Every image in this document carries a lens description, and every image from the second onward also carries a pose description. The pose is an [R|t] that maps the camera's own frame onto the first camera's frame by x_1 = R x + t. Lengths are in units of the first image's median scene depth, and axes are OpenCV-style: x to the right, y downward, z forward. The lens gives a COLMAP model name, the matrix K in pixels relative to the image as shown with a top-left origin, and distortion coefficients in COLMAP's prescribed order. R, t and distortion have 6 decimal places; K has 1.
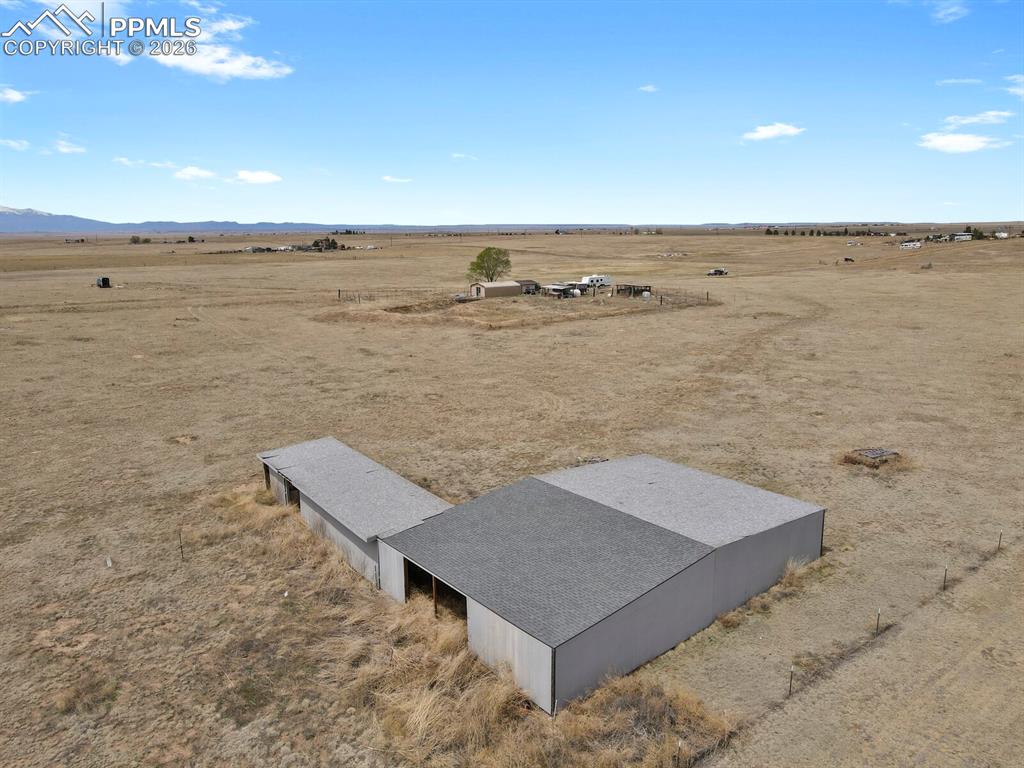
lens RADIAL K [[722.6, 0, 511.8], [0, 722.6, 385.8], [0, 0, 1]] dist [0.002408, 0.013063]
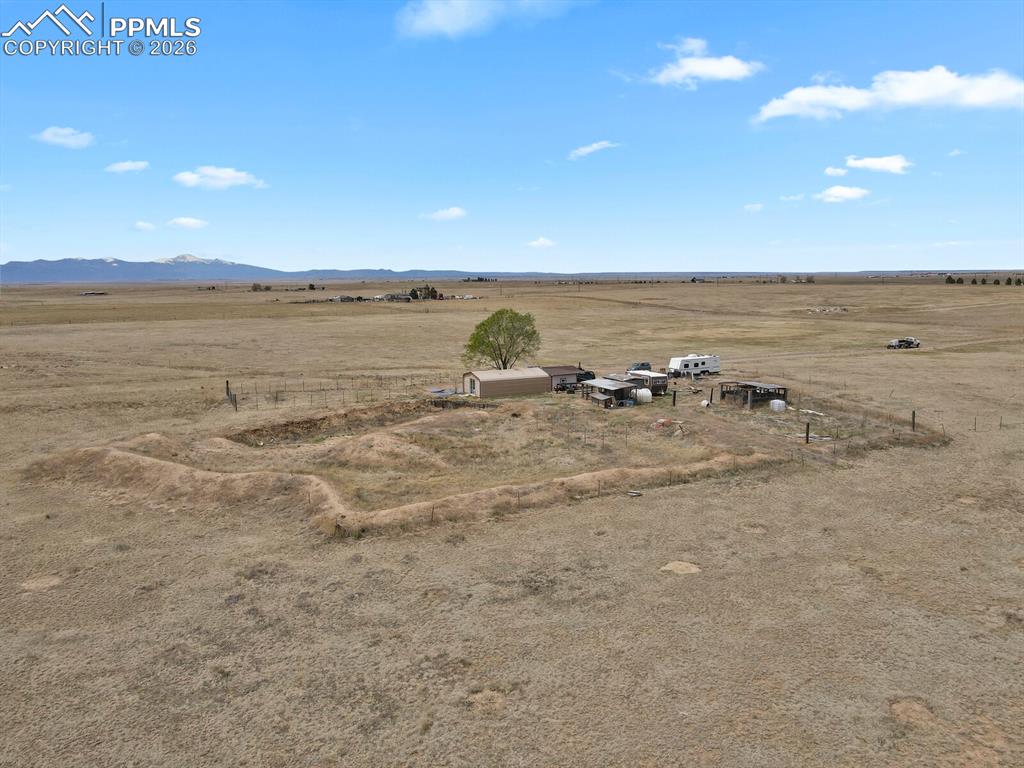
lens RADIAL K [[722.6, 0, 513.3], [0, 722.6, 384.3], [0, 0, 1]] dist [0.002408, 0.013063]
pose [[0.981966, 0.028880, -0.186837, 0.049012], [-0.041011, 0.997271, -0.061393, -0.051573], [0.184554, 0.067948, 0.980471, 0.232405]]
